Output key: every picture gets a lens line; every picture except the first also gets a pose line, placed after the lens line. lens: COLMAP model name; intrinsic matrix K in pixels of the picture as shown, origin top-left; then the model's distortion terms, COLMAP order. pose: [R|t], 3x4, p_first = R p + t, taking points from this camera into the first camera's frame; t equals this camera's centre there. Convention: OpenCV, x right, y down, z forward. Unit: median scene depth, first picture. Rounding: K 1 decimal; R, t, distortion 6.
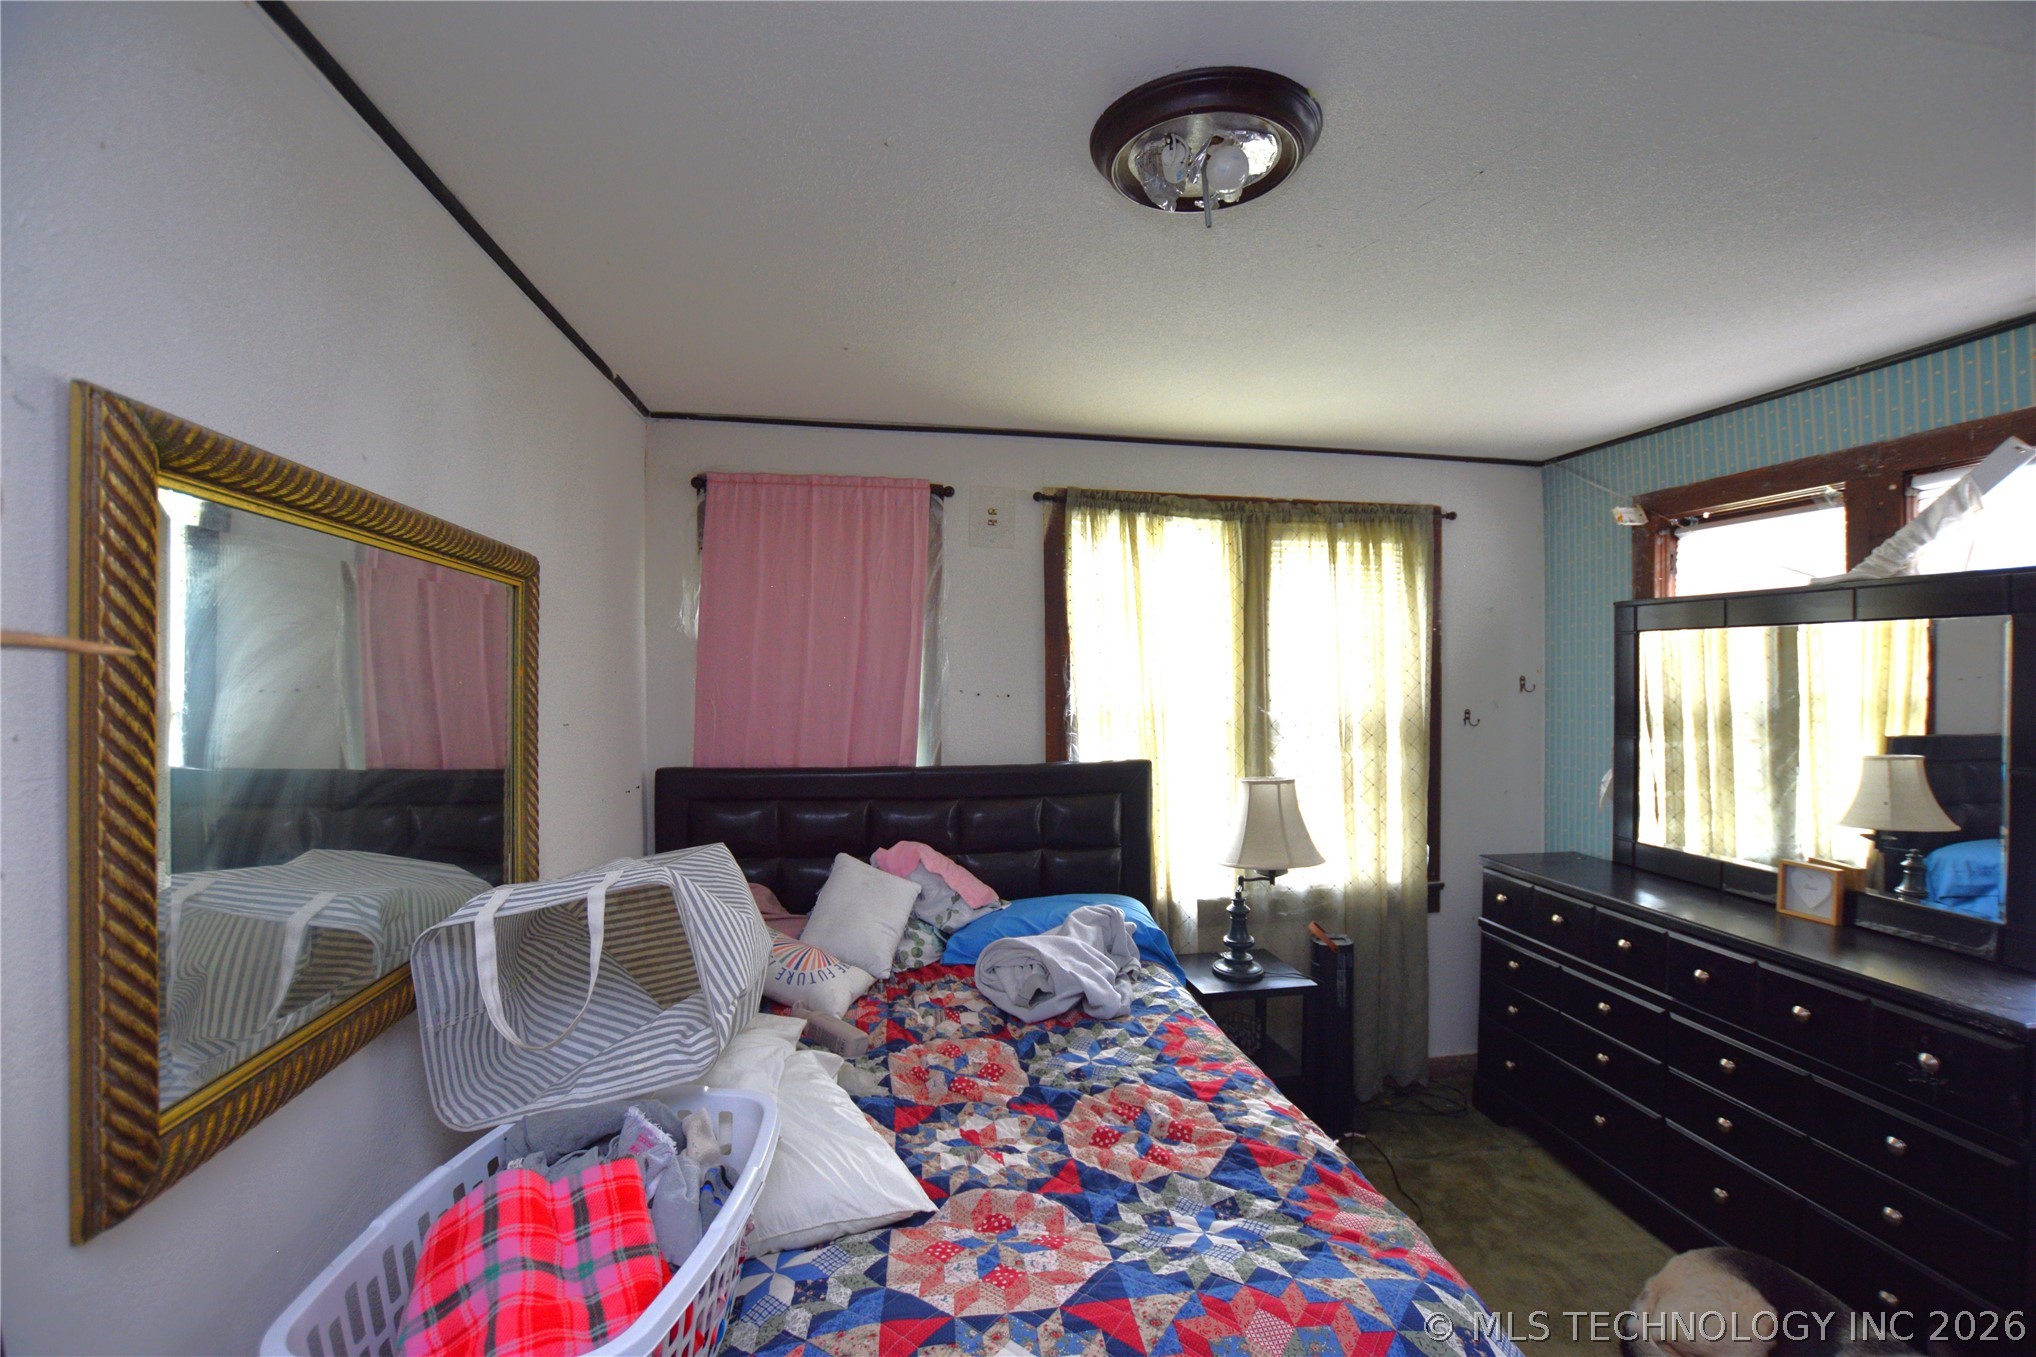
lens RADIAL K [[897.4, 0, 1027.4], [0, 897.4, 683.1], [0, 0, 1]] dist [-0.034201, 0.006545]
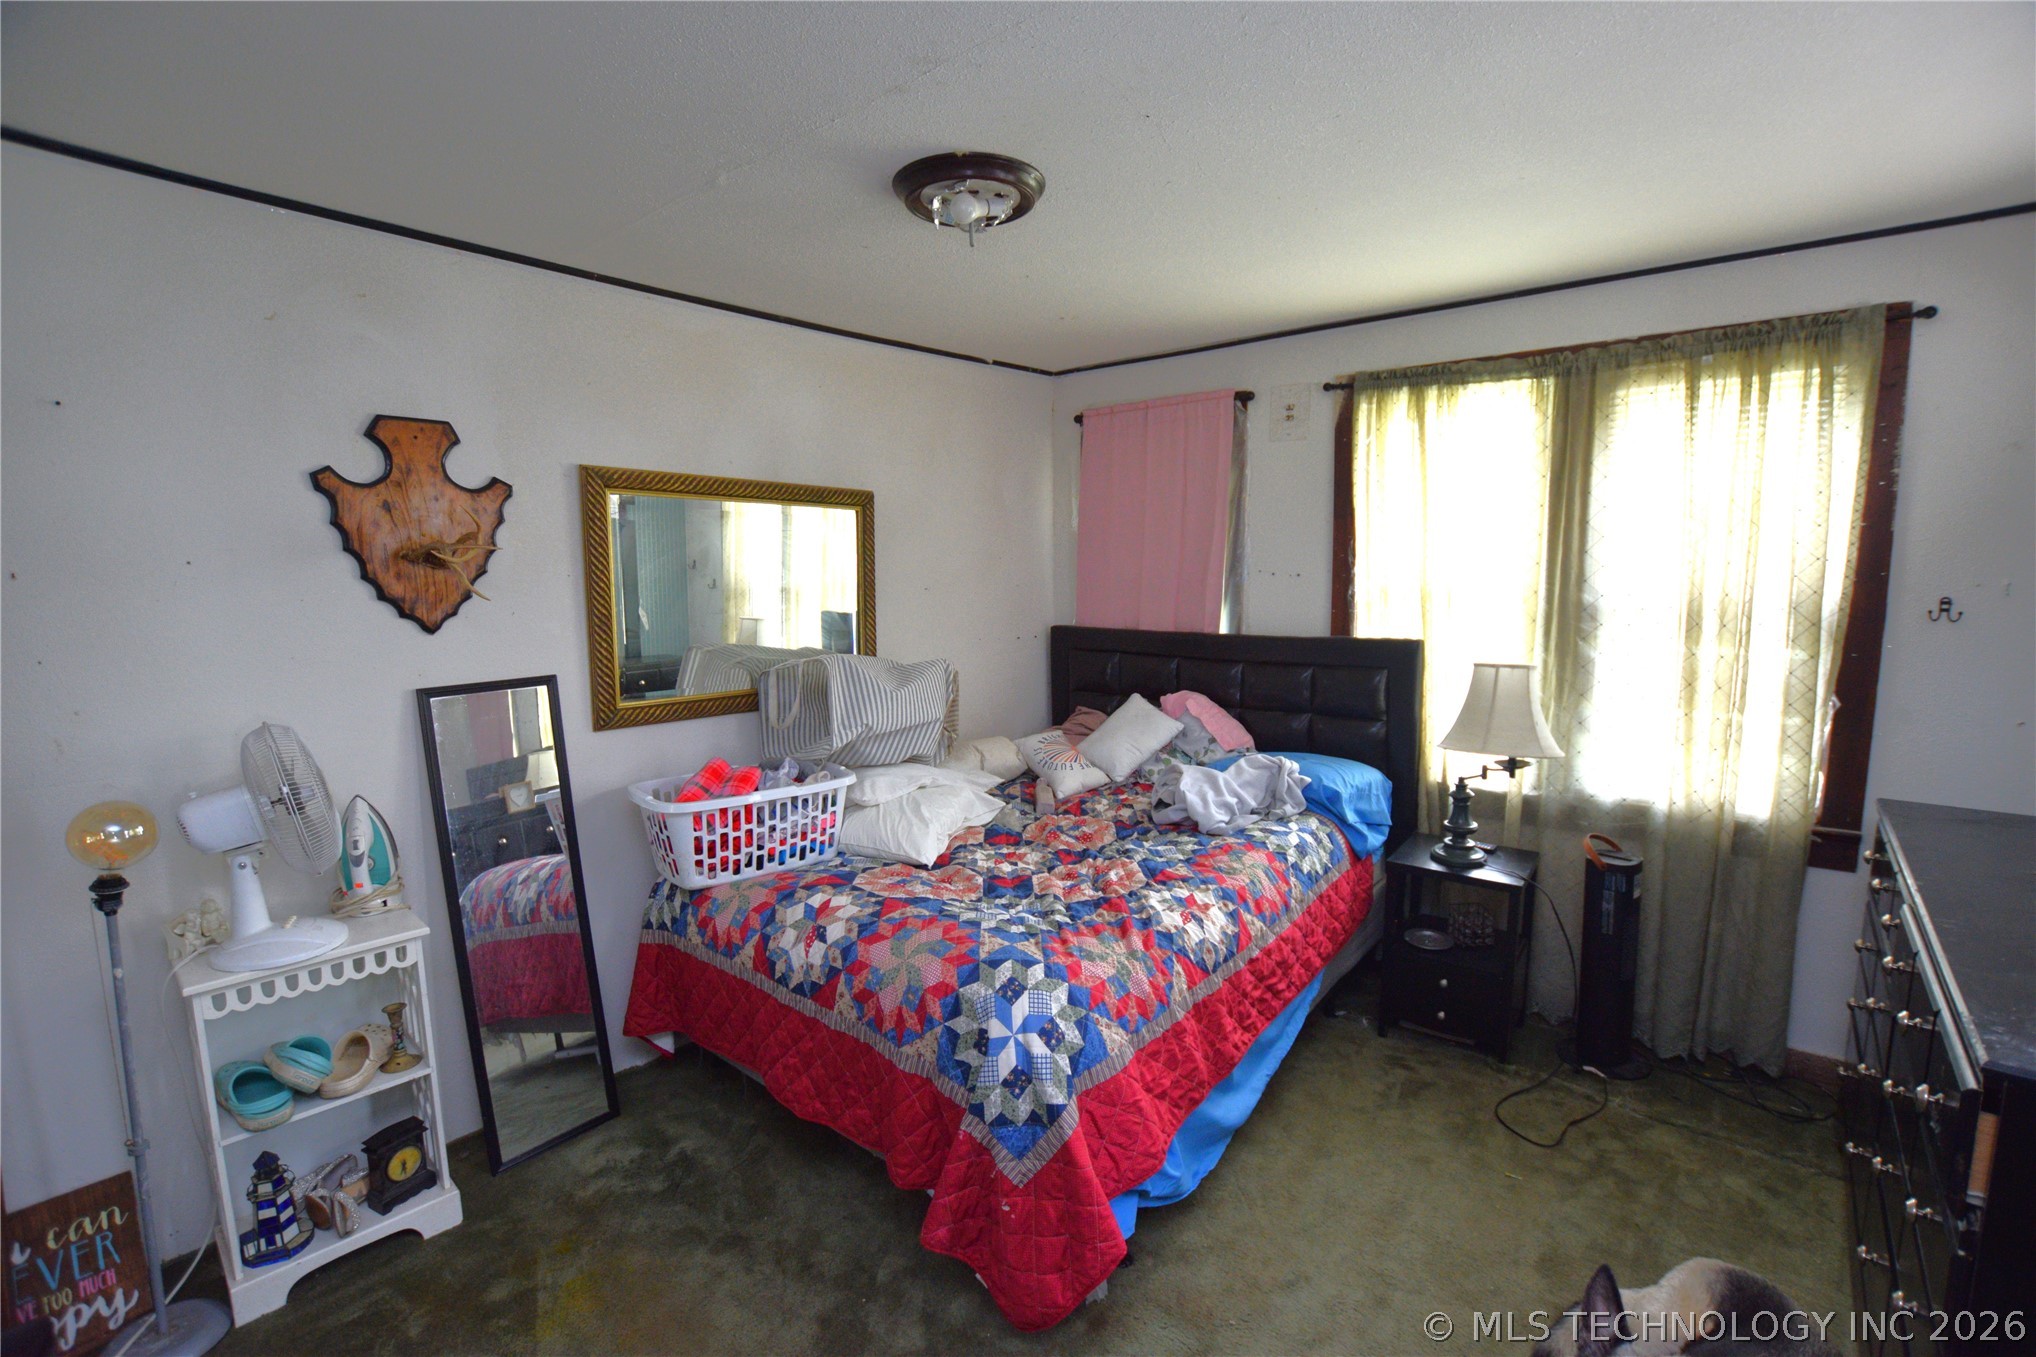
lens RADIAL K [[897.4, 0, 1020.0], [0, 897.4, 672.4], [0, 0, 1]] dist [-0.034201, 0.006545]
pose [[0.643062, 0.079026, -0.761726, 0.654536], [0.000351, 0.994631, 0.103486, 0.020909], [0.765814, -0.066816, 0.639581, 0.023321]]
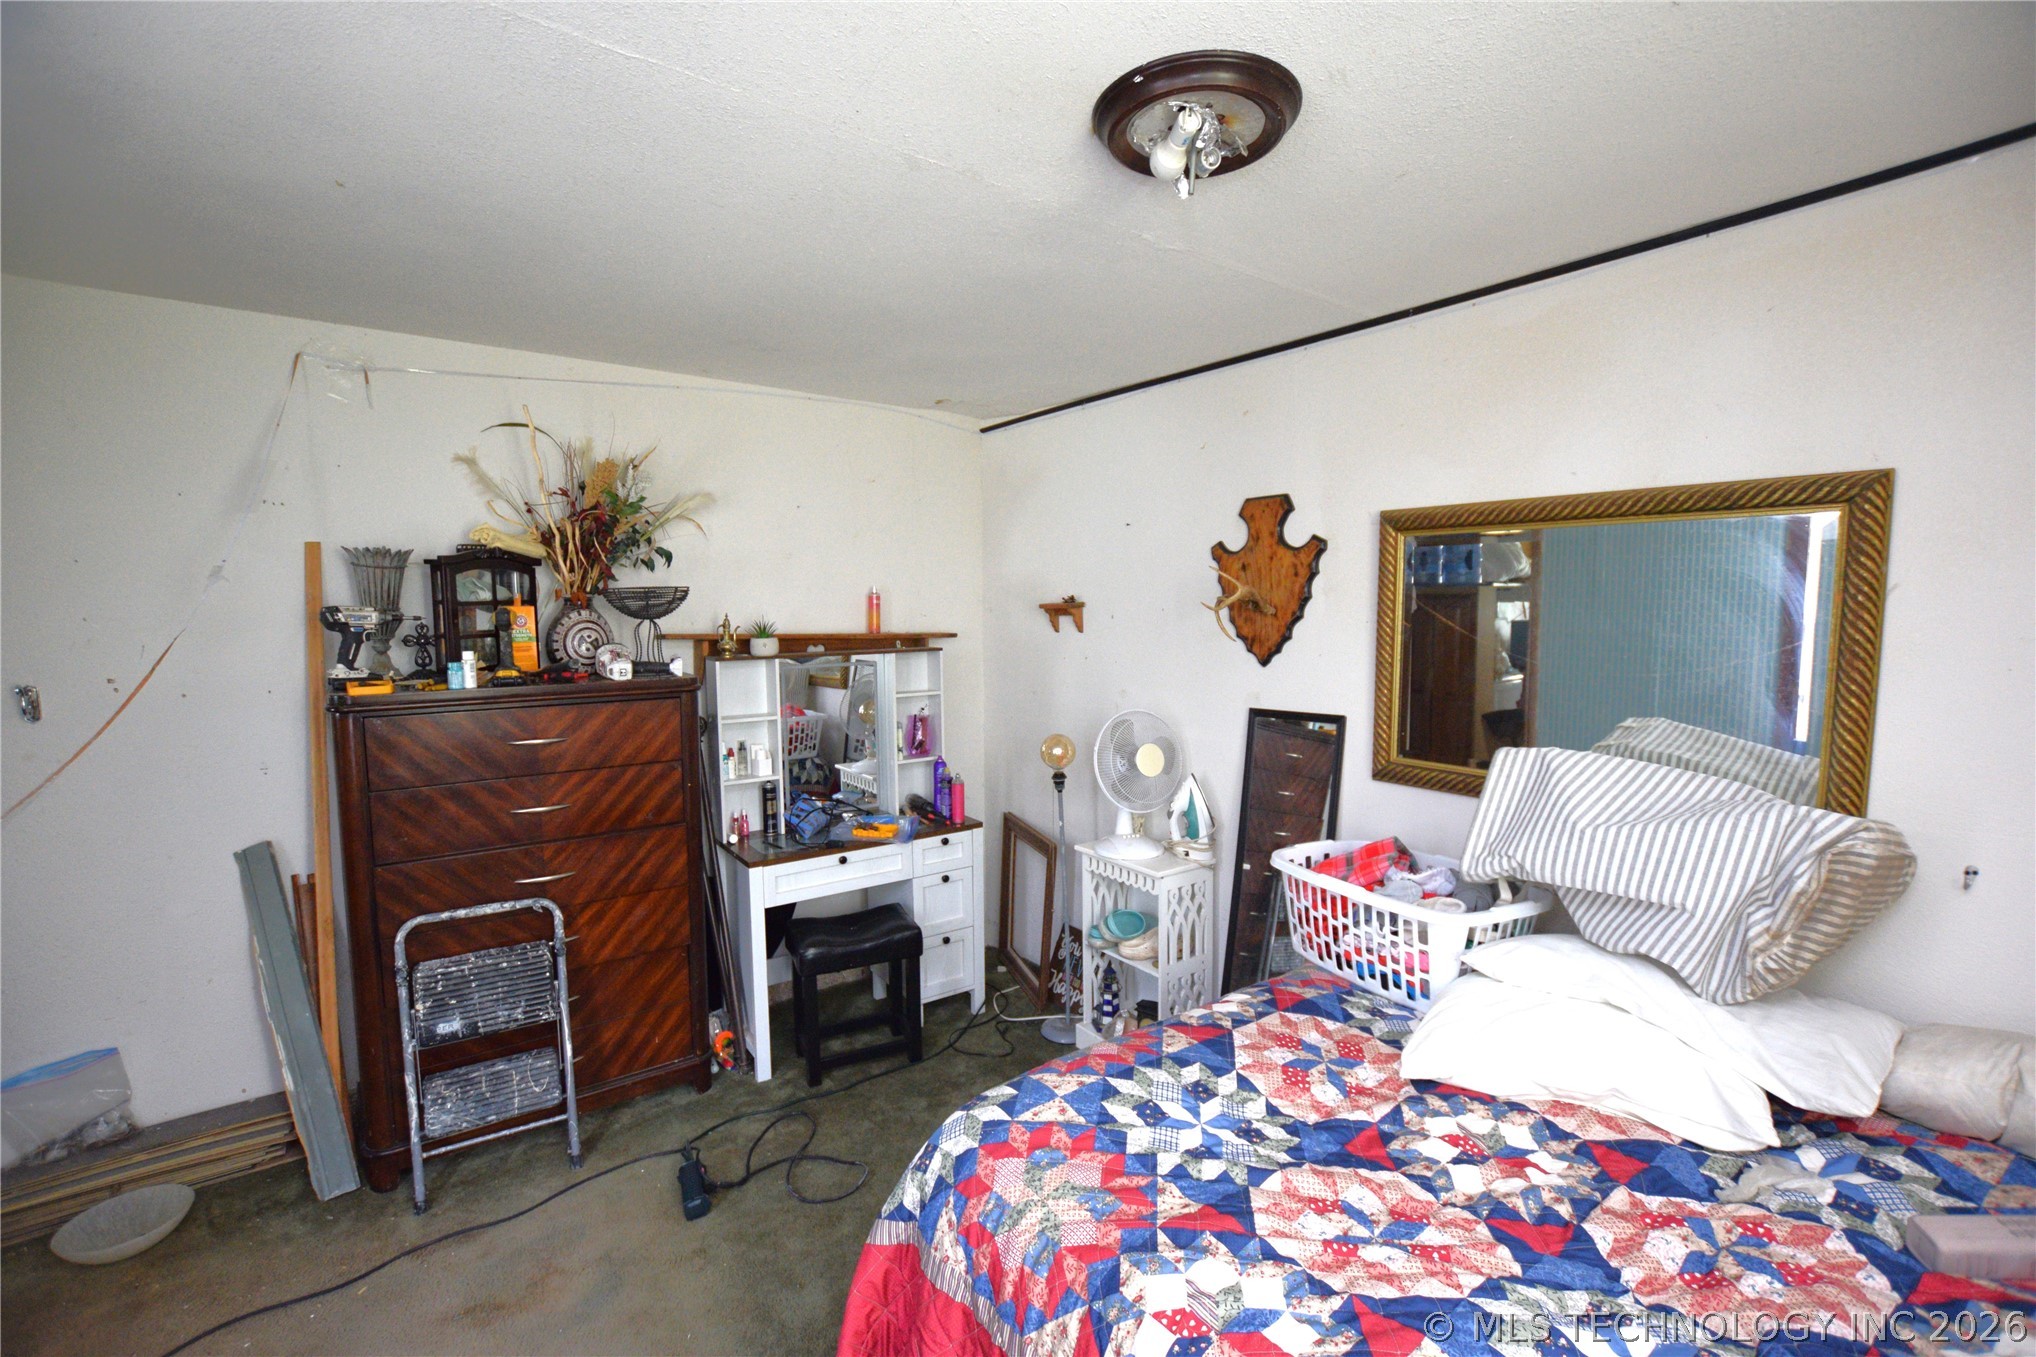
lens RADIAL K [[897.4, 0, 1038.3], [0, 897.4, 680.8], [0, 0, 1]] dist [-0.034201, 0.006545]
pose [[-0.884751, 0.040681, -0.464284, 0.408871], [-0.000259, 0.996140, 0.087777, -0.003291], [0.466063, 0.077781, -0.881326, 0.872454]]
